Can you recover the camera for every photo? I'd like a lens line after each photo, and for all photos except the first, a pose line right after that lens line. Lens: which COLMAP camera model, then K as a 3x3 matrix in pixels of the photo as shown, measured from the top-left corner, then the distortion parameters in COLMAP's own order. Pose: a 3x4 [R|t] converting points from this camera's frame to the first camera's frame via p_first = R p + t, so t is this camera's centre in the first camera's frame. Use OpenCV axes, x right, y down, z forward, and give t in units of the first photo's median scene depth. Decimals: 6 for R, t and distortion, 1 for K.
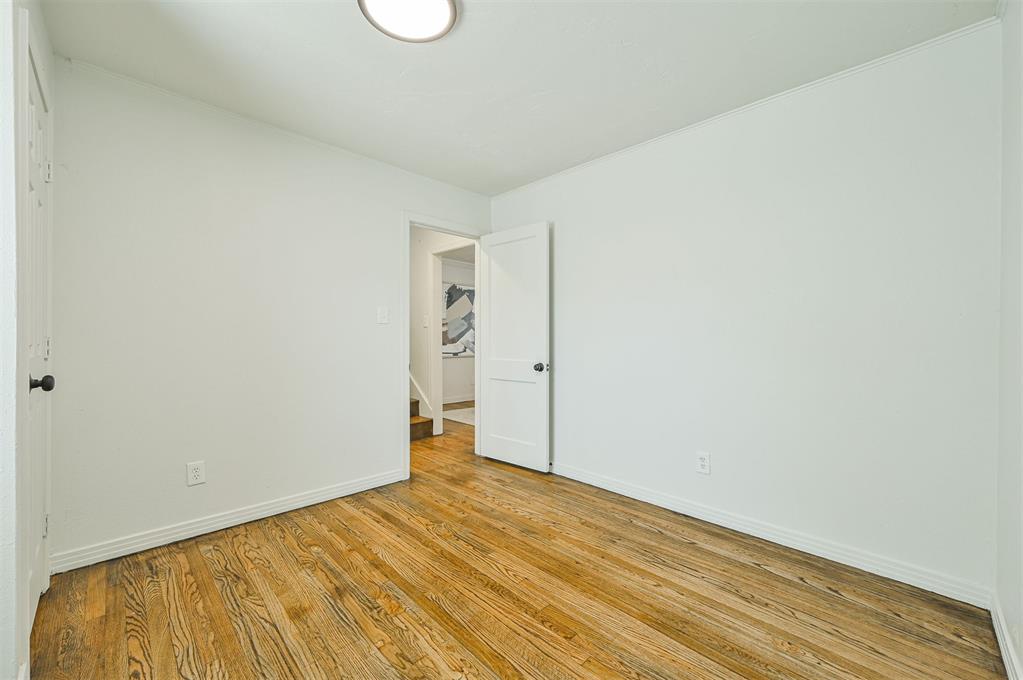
lens RADIAL K [[407.3, 0, 505.8], [0, 407.3, 340.7], [0, 0, 1]] dist [-0.000046, -0.000020]
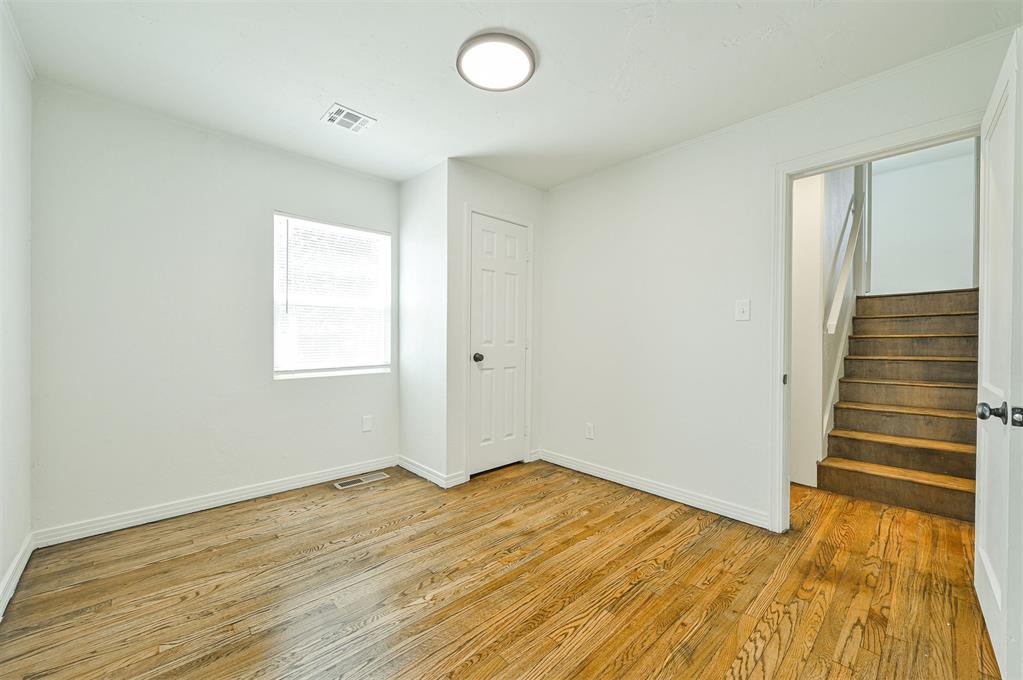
lens RADIAL K [[397.1, 0, 511.5], [0, 397.1, 340.0], [0, 0, 1]] dist [-0.001040, -0.000081]
pose [[-0.020006, 0.003804, -0.999793, 0.646424], [-0.010631, 0.999935, 0.004017, -0.002070], [0.999743, 0.010709, -0.019965, 0.730788]]
